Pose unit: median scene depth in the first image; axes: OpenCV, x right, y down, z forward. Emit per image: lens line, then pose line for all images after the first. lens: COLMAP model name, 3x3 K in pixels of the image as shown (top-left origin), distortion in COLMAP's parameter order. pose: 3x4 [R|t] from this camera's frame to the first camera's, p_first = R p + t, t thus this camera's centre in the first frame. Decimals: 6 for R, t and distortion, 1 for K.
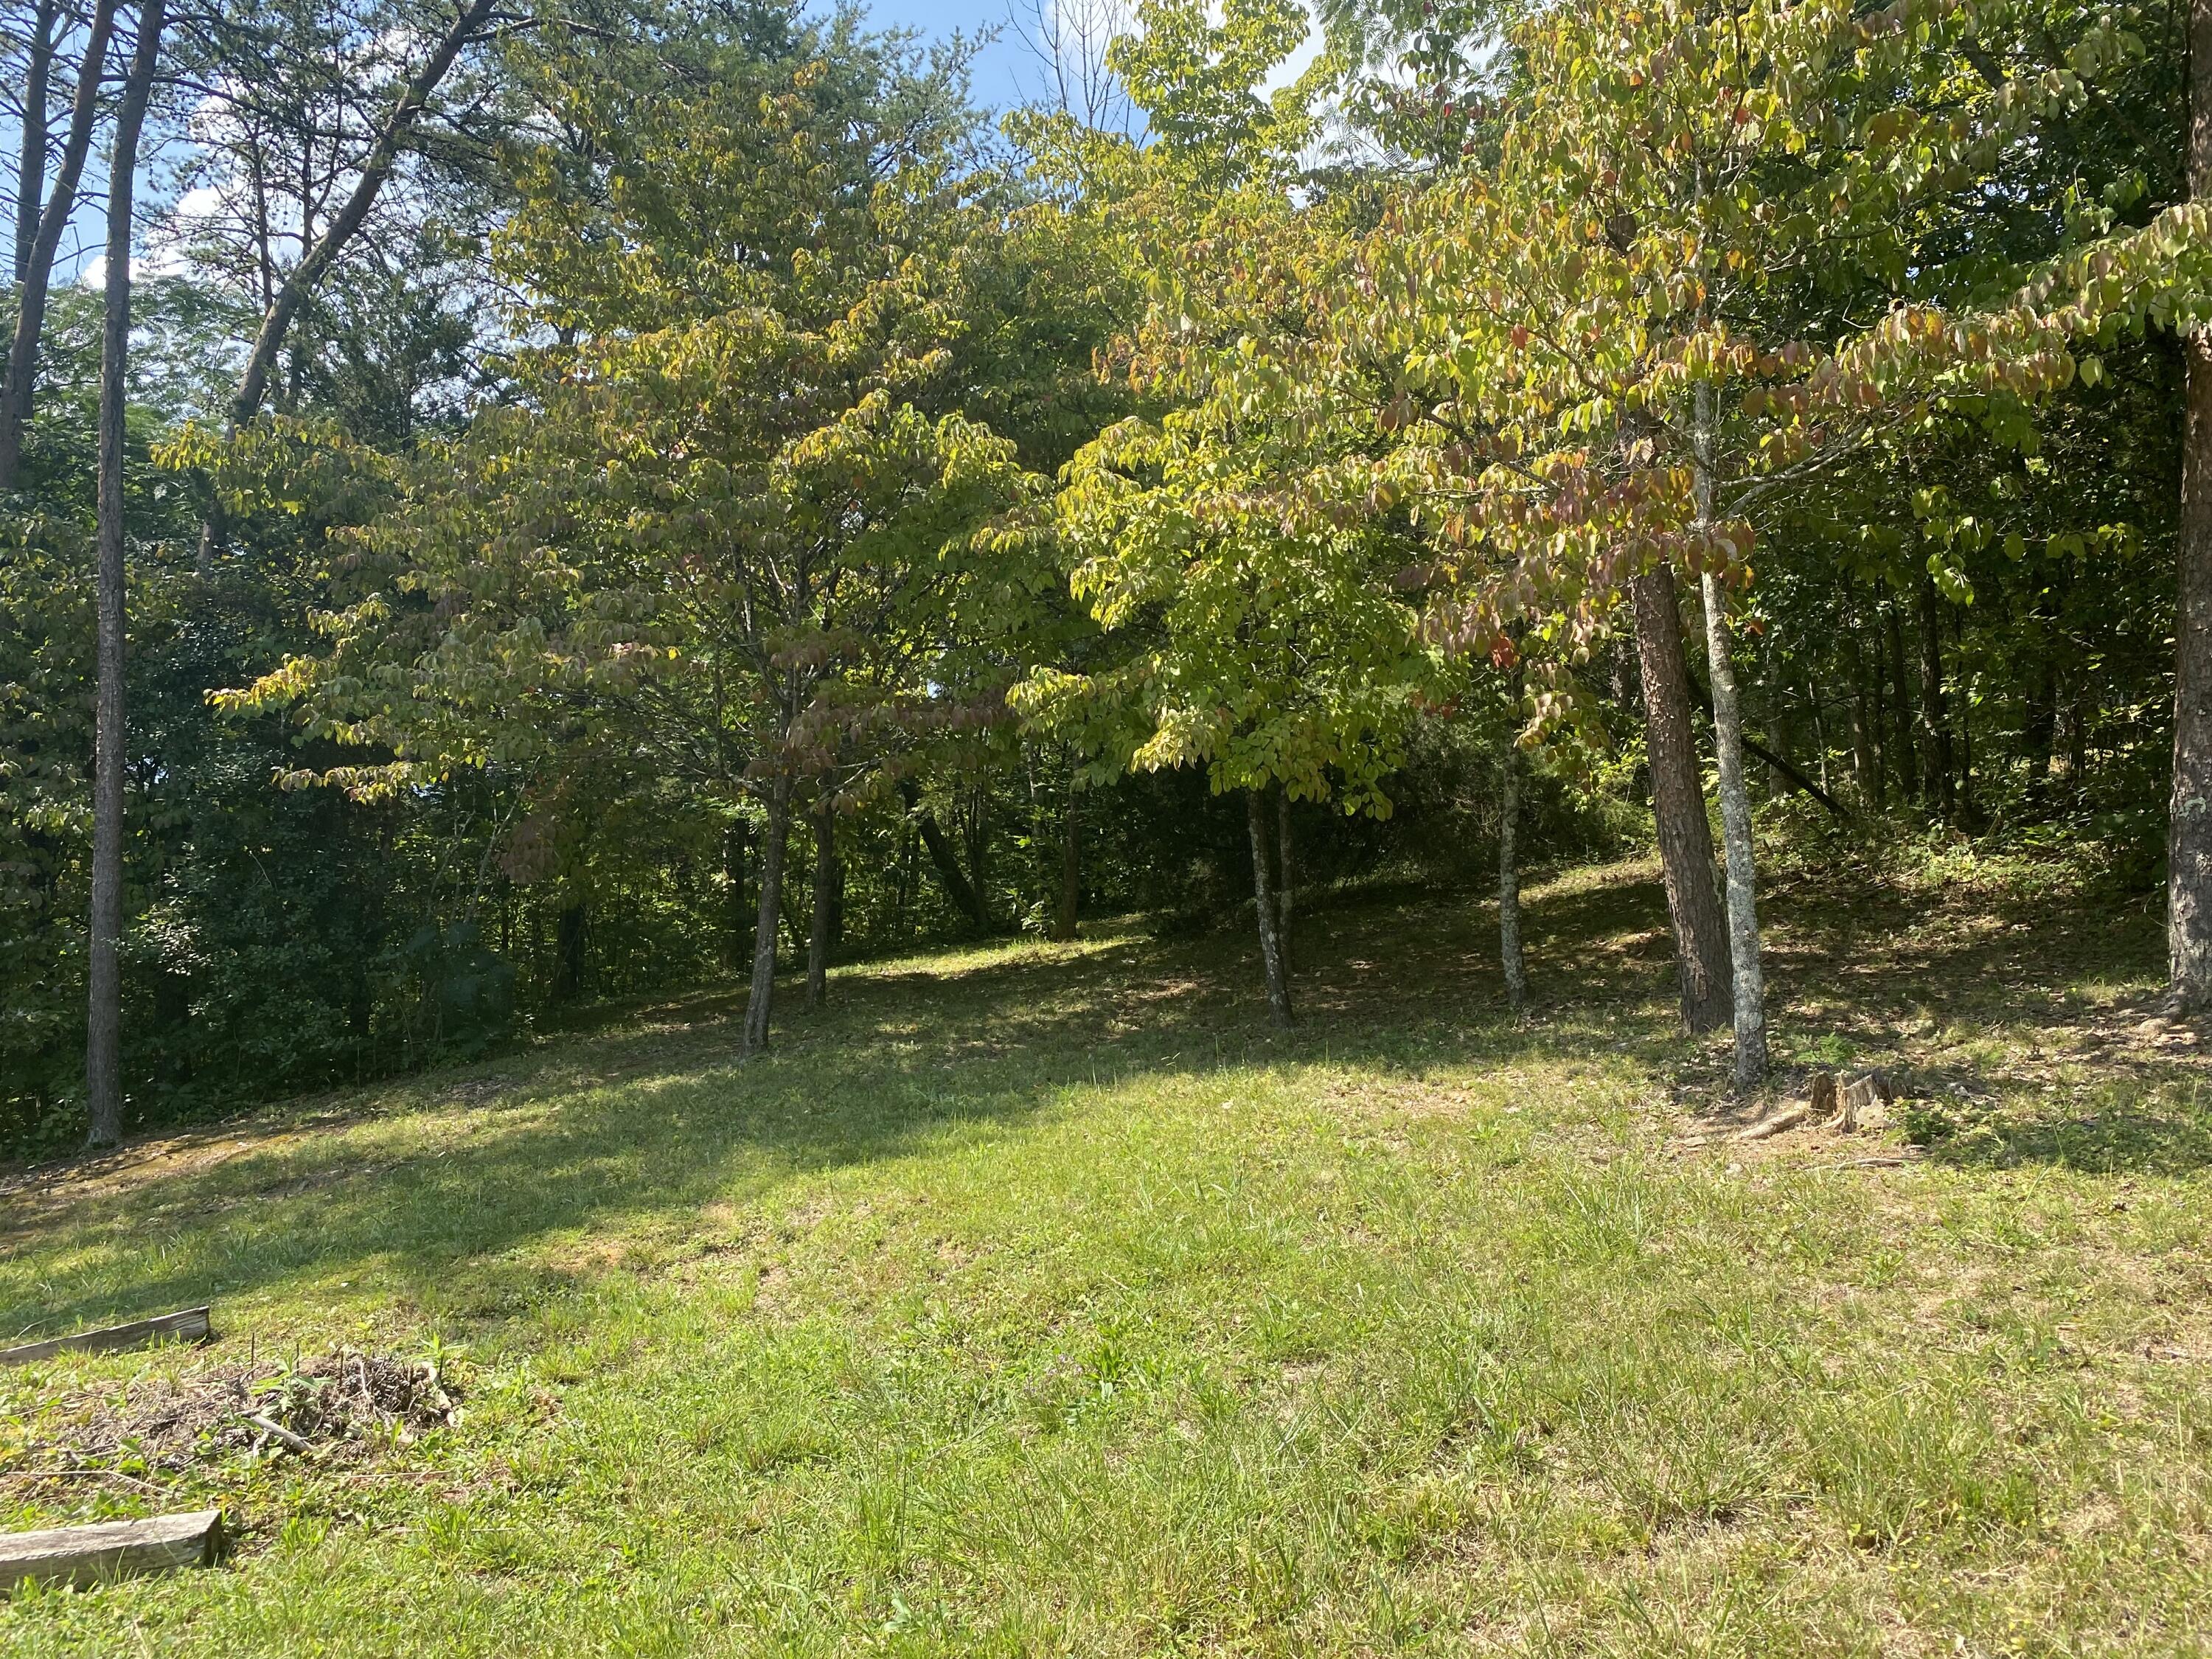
lens RADIAL K [[1660.9, 0, 1118.6], [0, 1660.9, 836.1], [0, 0, 1]] dist [0.081347, -0.138998]
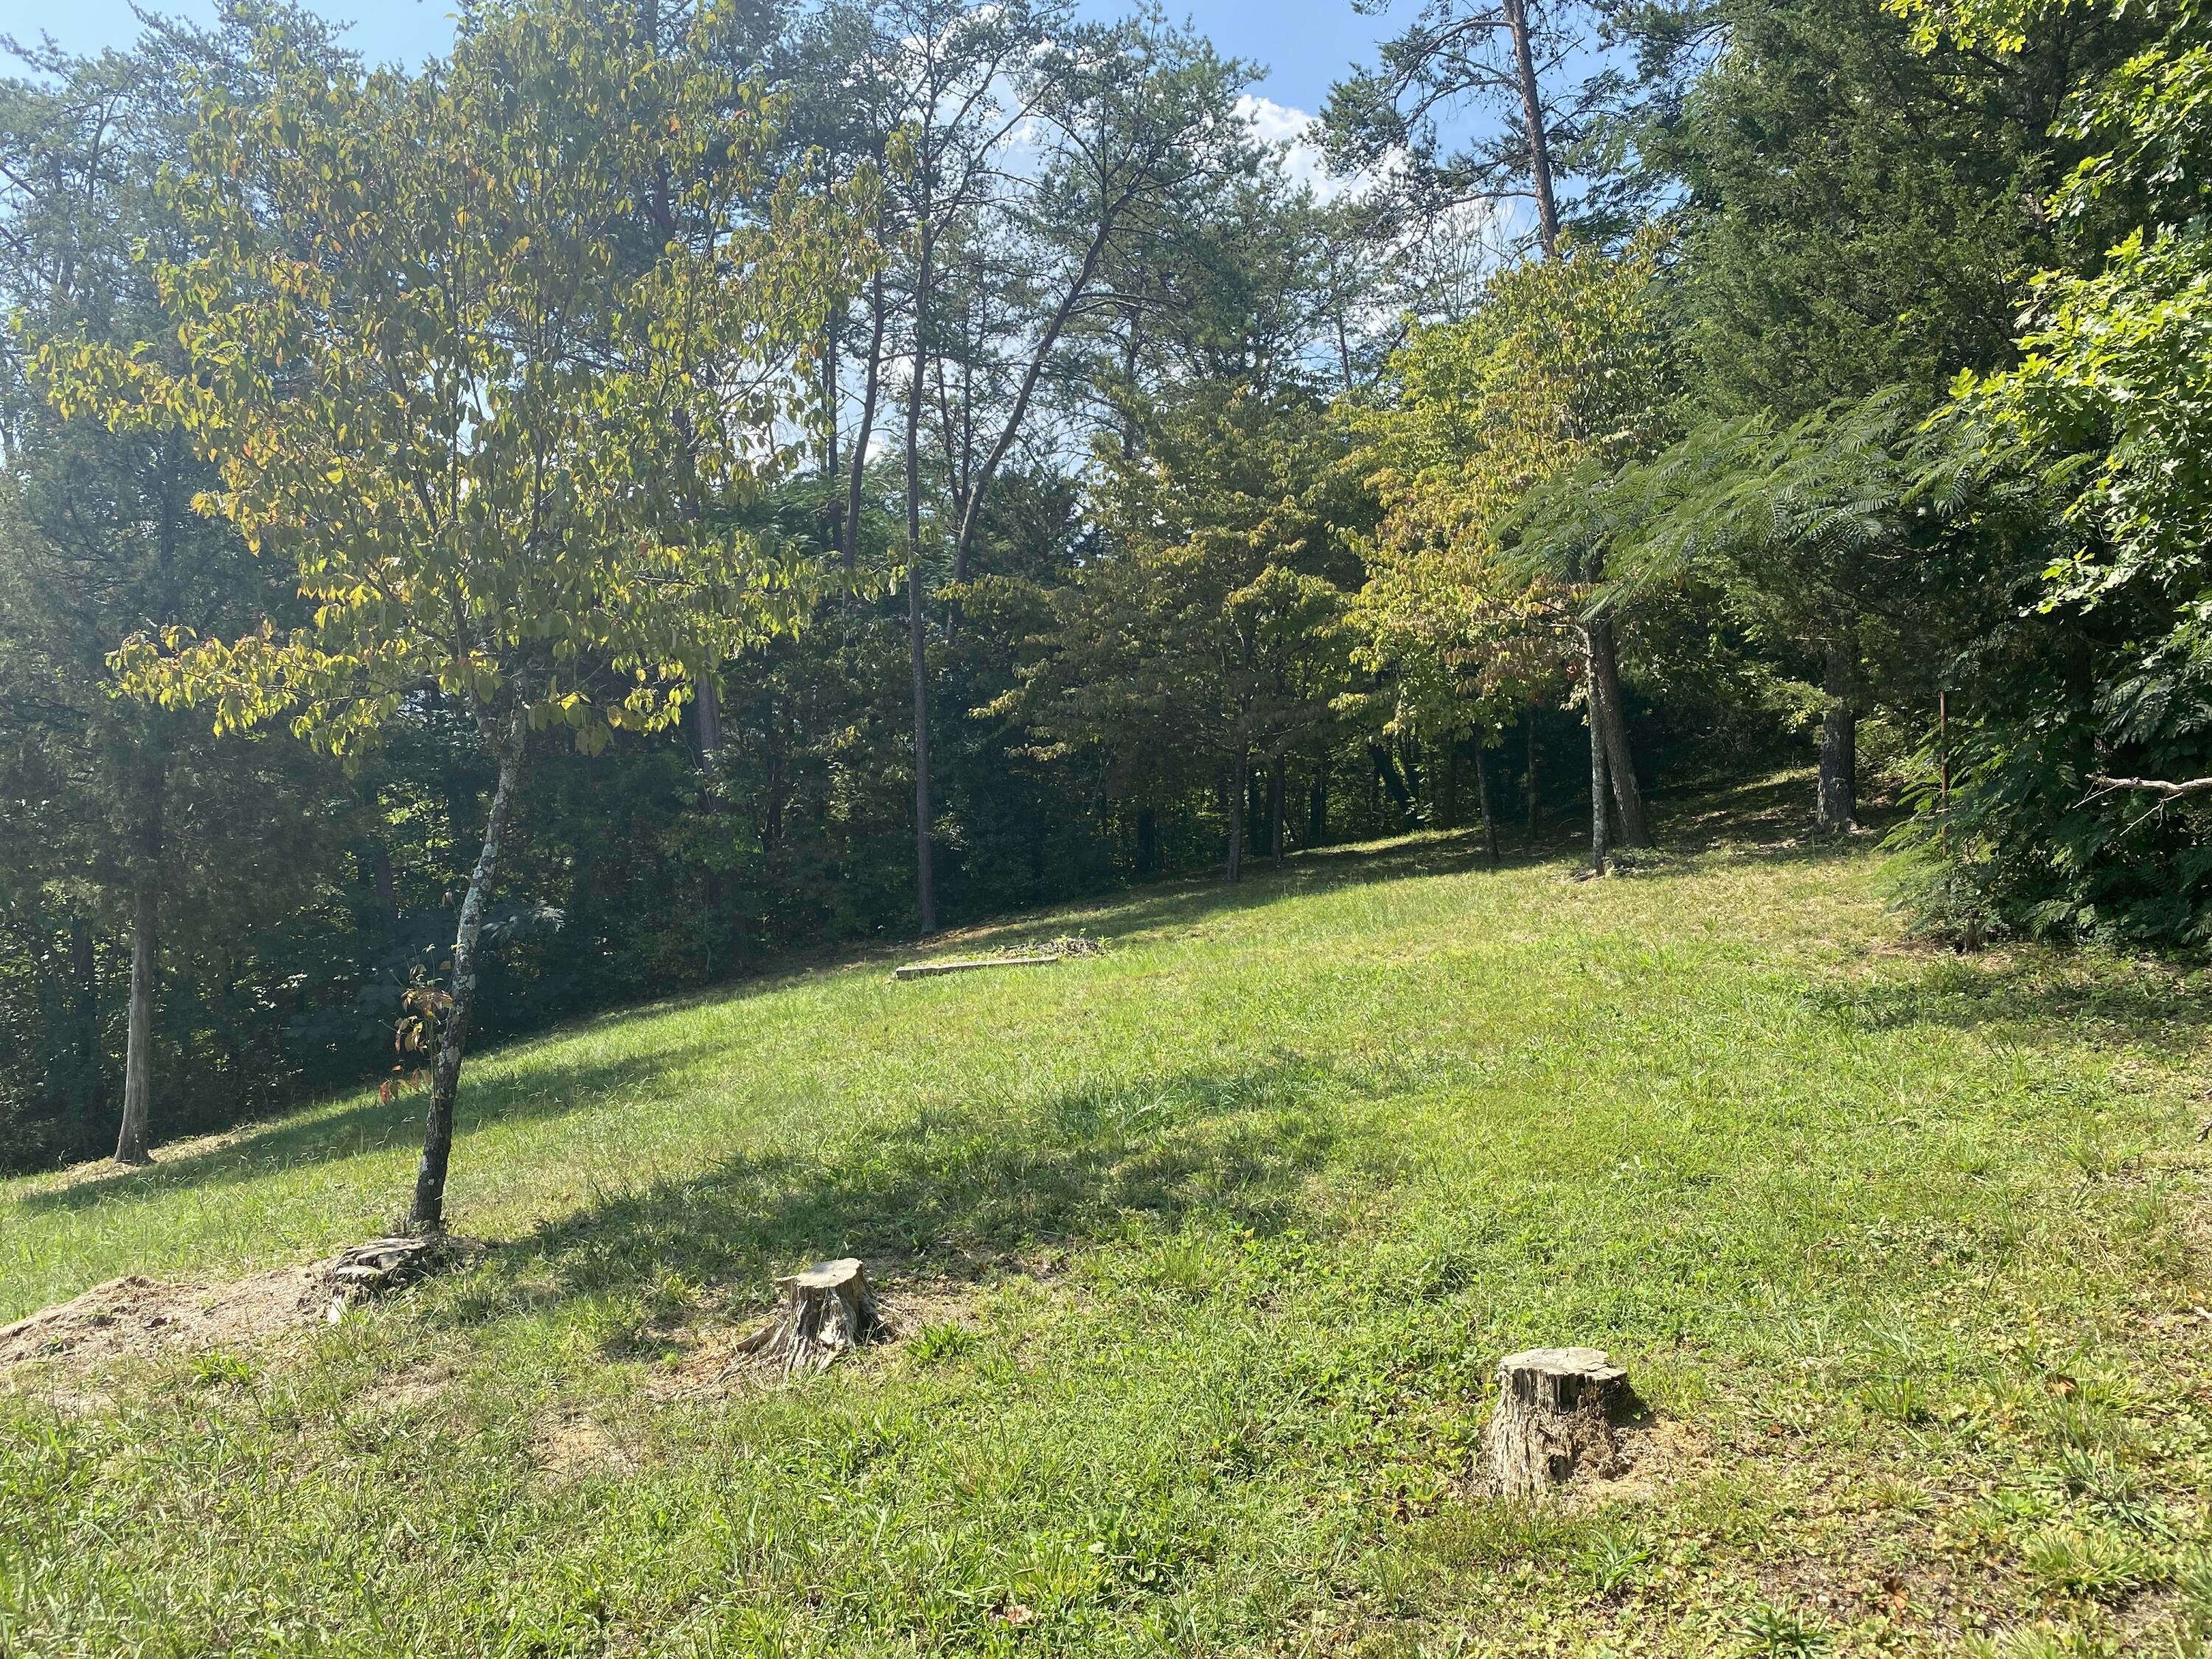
lens RADIAL K [[1660.9, 0, 1118.6], [0, 1660.9, 836.1], [0, 0, 1]] dist [0.081347, -0.138998]
pose [[0.944178, -0.017542, -0.328970, 0.321834], [0.034697, 0.998323, 0.046347, -0.022112], [0.327605, -0.055174, 0.943203, -0.950352]]
